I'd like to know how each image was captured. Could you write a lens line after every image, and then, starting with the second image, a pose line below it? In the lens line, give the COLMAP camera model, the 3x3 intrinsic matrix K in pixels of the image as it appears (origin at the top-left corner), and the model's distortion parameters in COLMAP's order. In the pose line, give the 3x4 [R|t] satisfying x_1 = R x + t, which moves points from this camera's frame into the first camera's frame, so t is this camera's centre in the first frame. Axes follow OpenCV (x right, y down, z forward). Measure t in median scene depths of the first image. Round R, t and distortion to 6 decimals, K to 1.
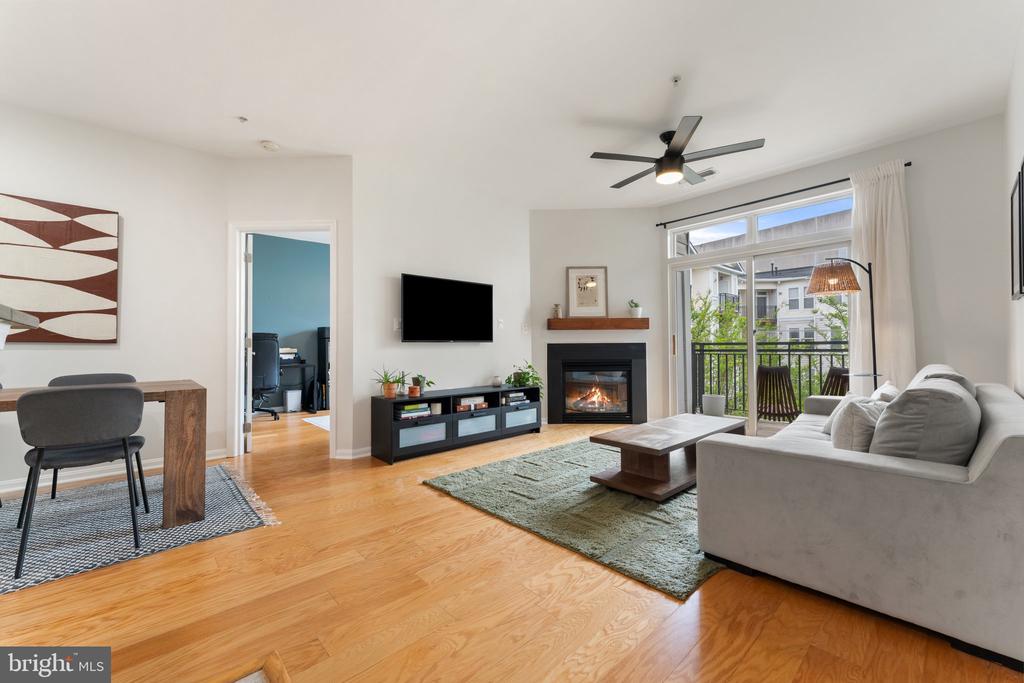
lens RADIAL K [[411.8, 0, 510.3], [0, 411.8, 342.9], [0, 0, 1]] dist [0.002827, -0.000138]
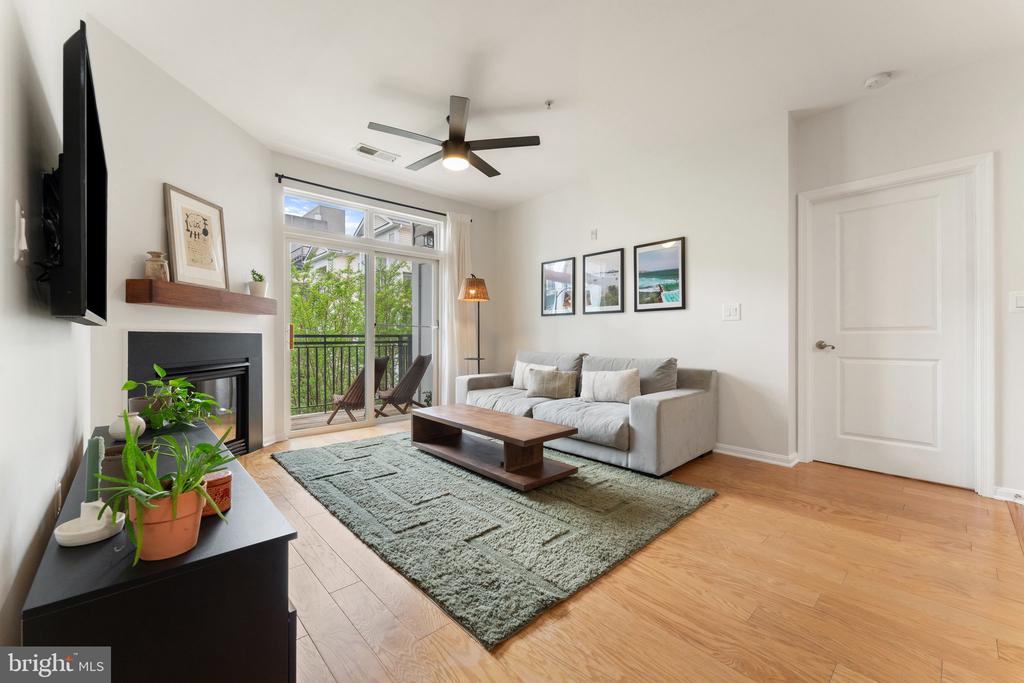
lens RADIAL K [[411.8, 0, 506.6], [0, 411.8, 340.4], [0, 0, 1]] dist [0.002827, -0.000138]
pose [[-0.002114, -0.000908, 0.999997, -0.576139], [-0.009229, 0.999957, 0.000889, 0.010198], [-0.999955, -0.009227, -0.002122, 0.877322]]
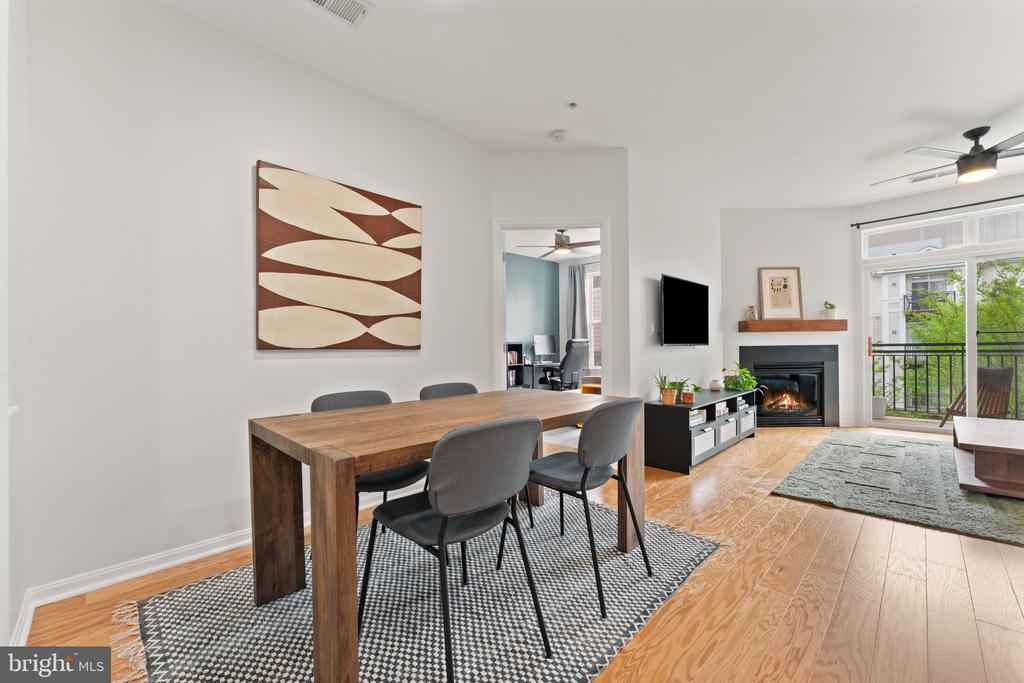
lens RADIAL K [[411.8, 0, 513.5], [0, 411.8, 350.4], [0, 0, 1]] dist [0.002827, -0.000138]
pose [[0.998718, -0.007959, 0.049997, -0.758079], [0.007348, 0.999896, 0.012387, -0.006972], [-0.050090, -0.012003, 0.998673, 0.072070]]
